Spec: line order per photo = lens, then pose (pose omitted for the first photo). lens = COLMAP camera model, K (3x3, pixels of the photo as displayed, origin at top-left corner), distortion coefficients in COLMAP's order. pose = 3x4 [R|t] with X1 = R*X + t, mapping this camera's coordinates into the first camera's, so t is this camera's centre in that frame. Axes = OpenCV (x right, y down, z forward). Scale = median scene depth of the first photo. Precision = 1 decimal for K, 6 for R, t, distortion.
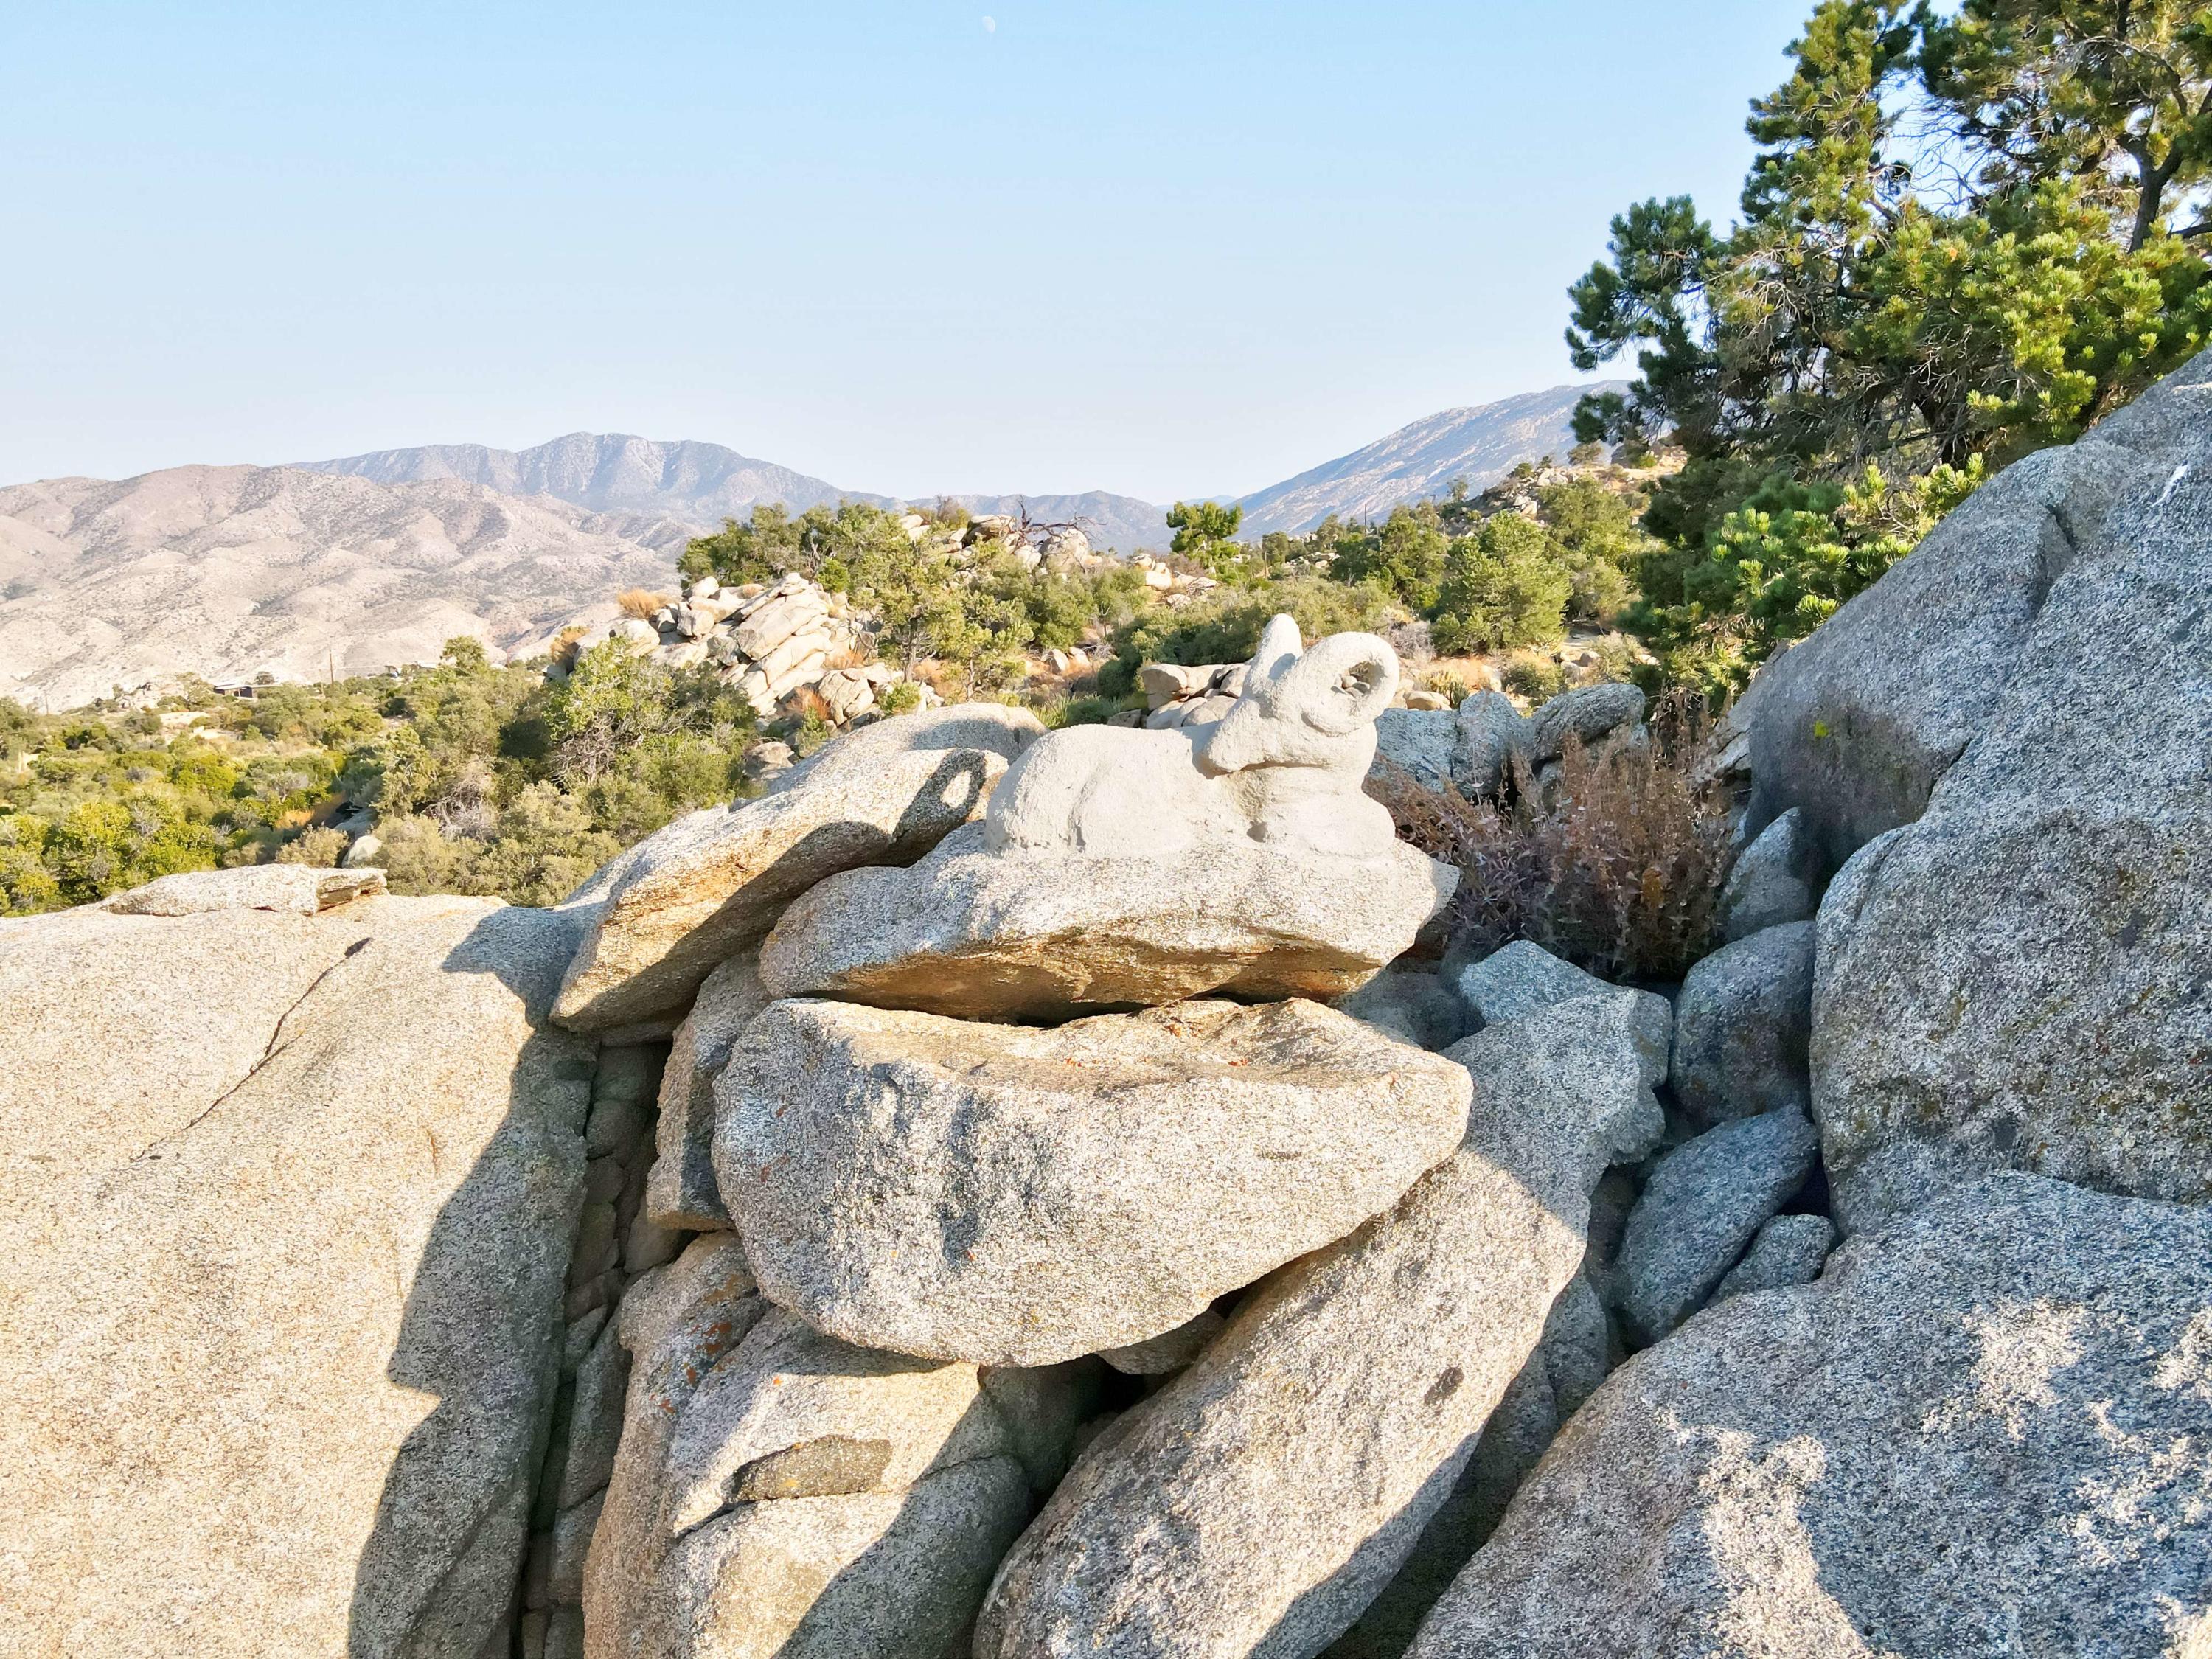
lens RADIAL K [[1630.7, 0, 1102.6], [0, 1630.7, 832.6], [0, 0, 1]] dist [0.001885, 0.014919]
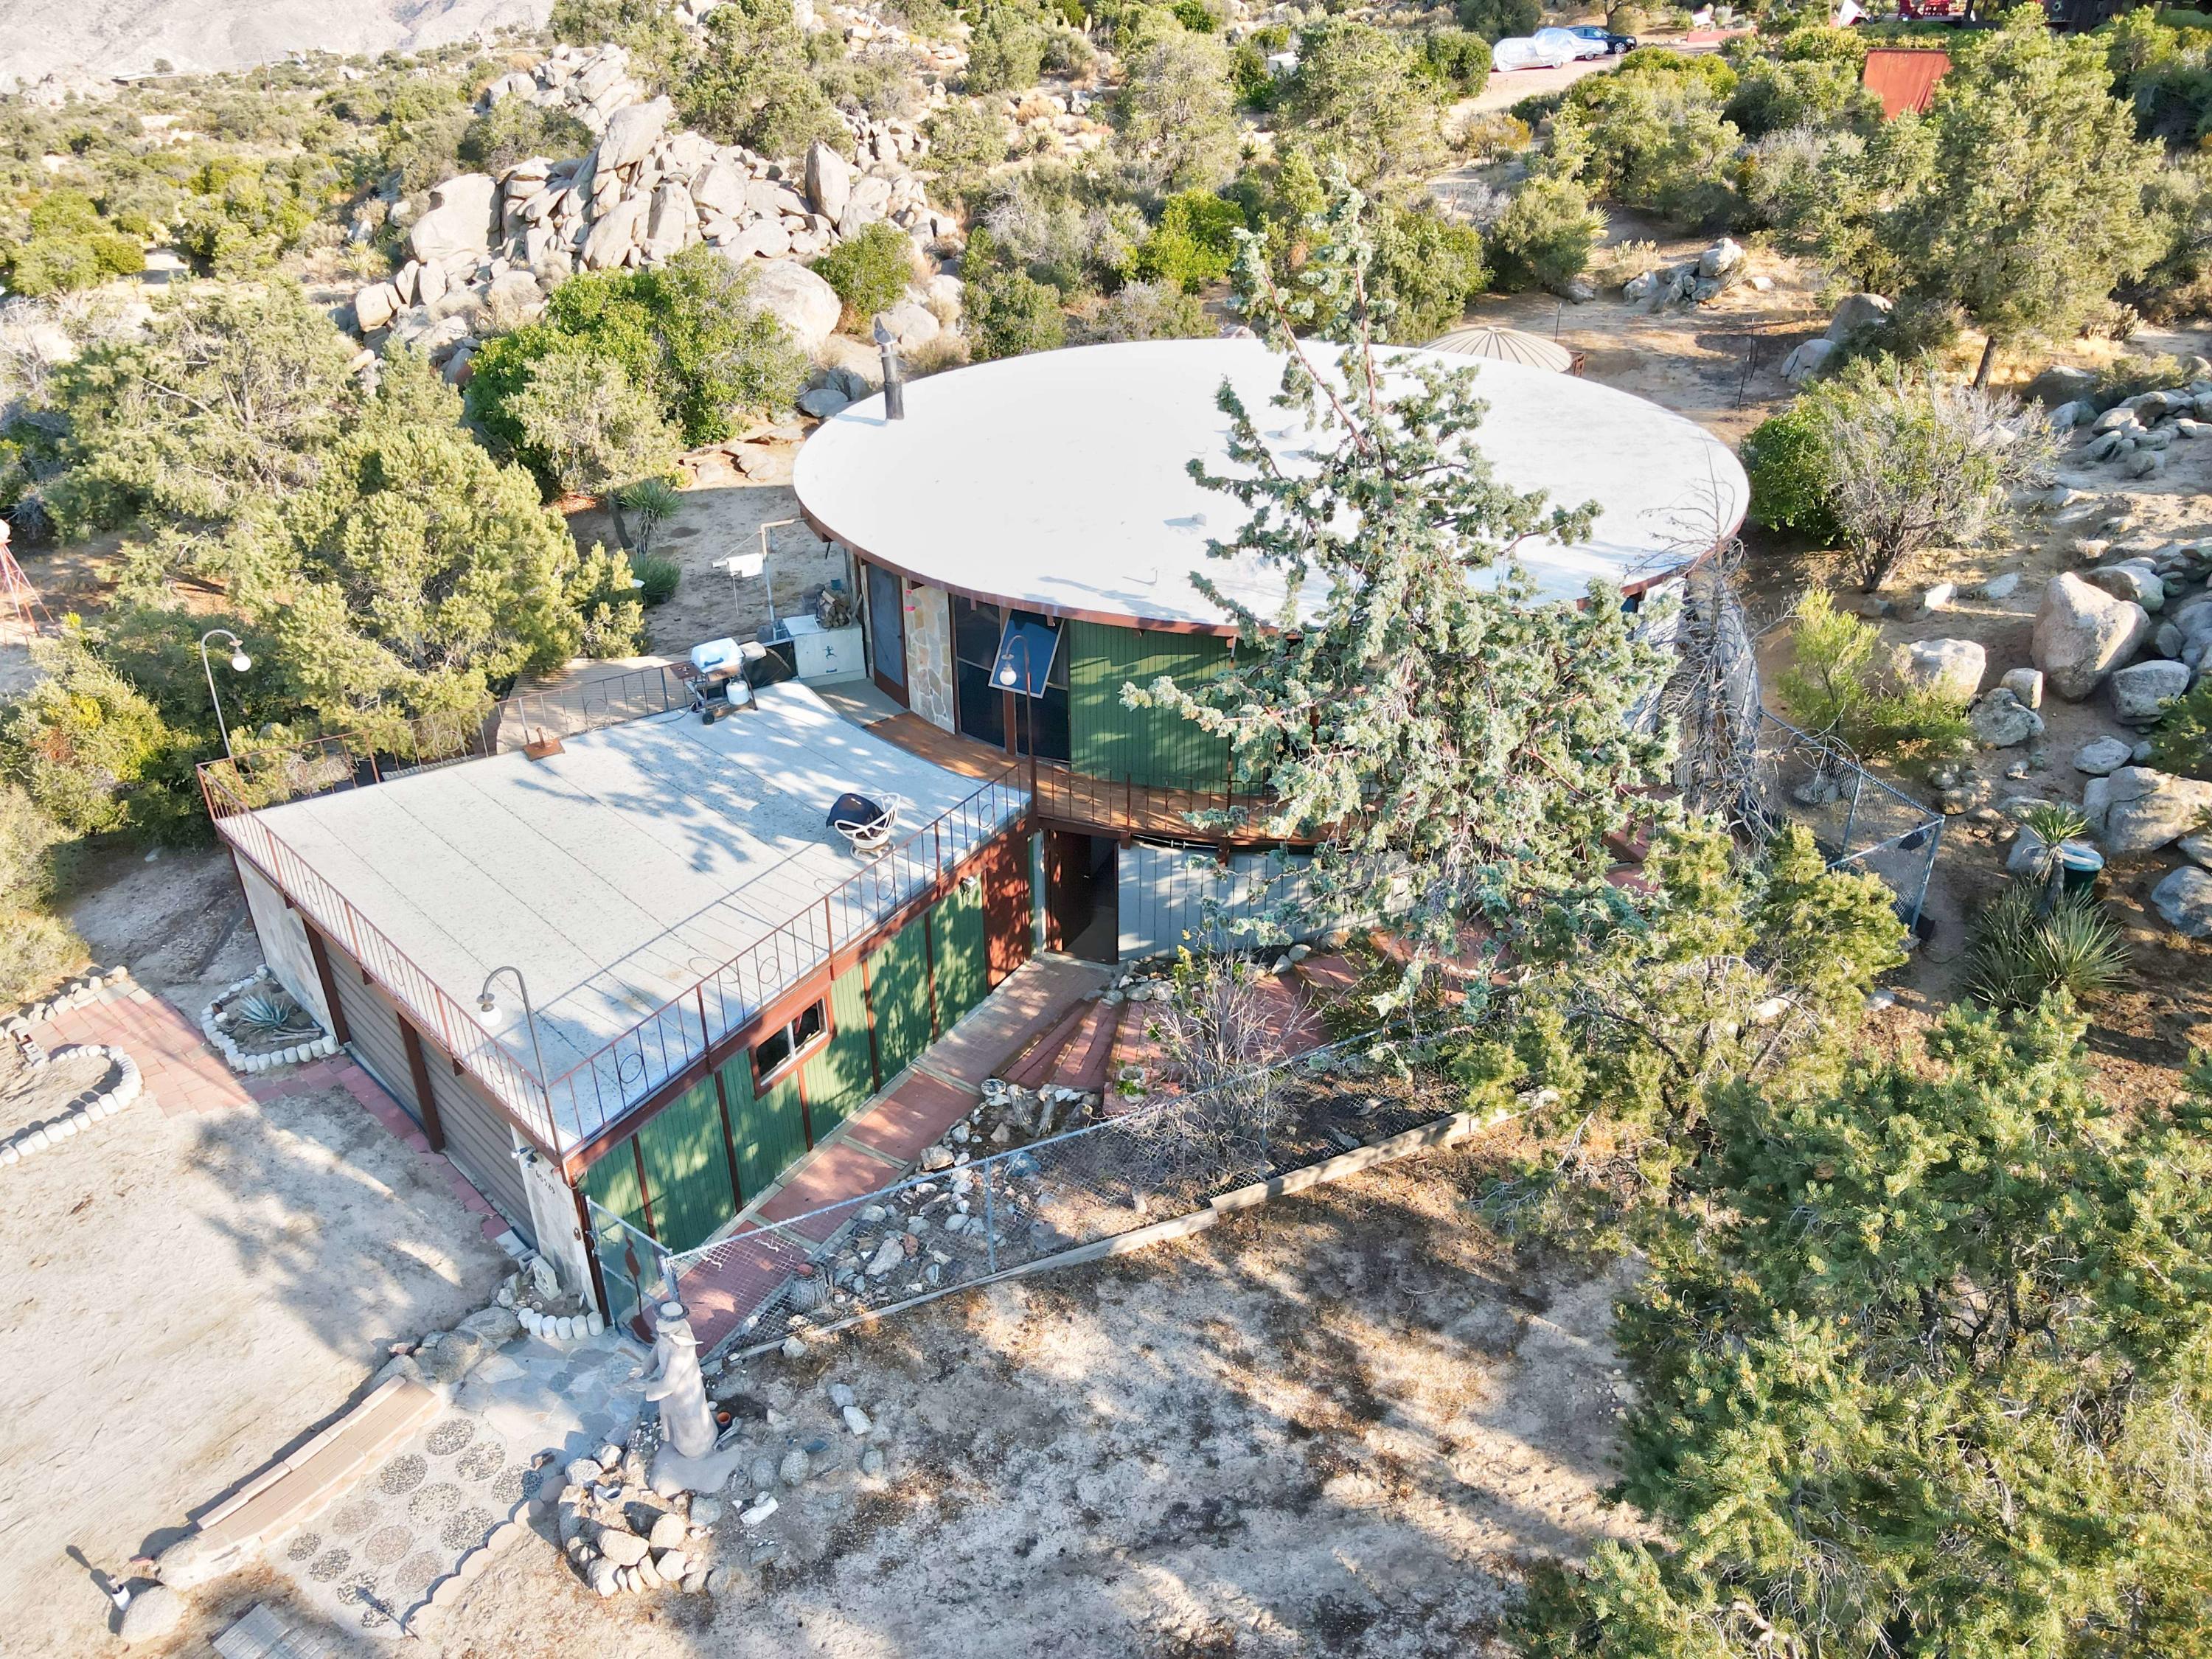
lens RADIAL K [[1630.7, 0, 1089.5], [0, 1630.7, 811.7], [0, 0, 1]] dist [0.001885, 0.014919]
pose [[0.999900, -0.012905, 0.005856, 0.303999], [0.010208, 0.942515, 0.334007, 0.036387], [-0.009830, -0.333913, 0.942553, -0.928999]]
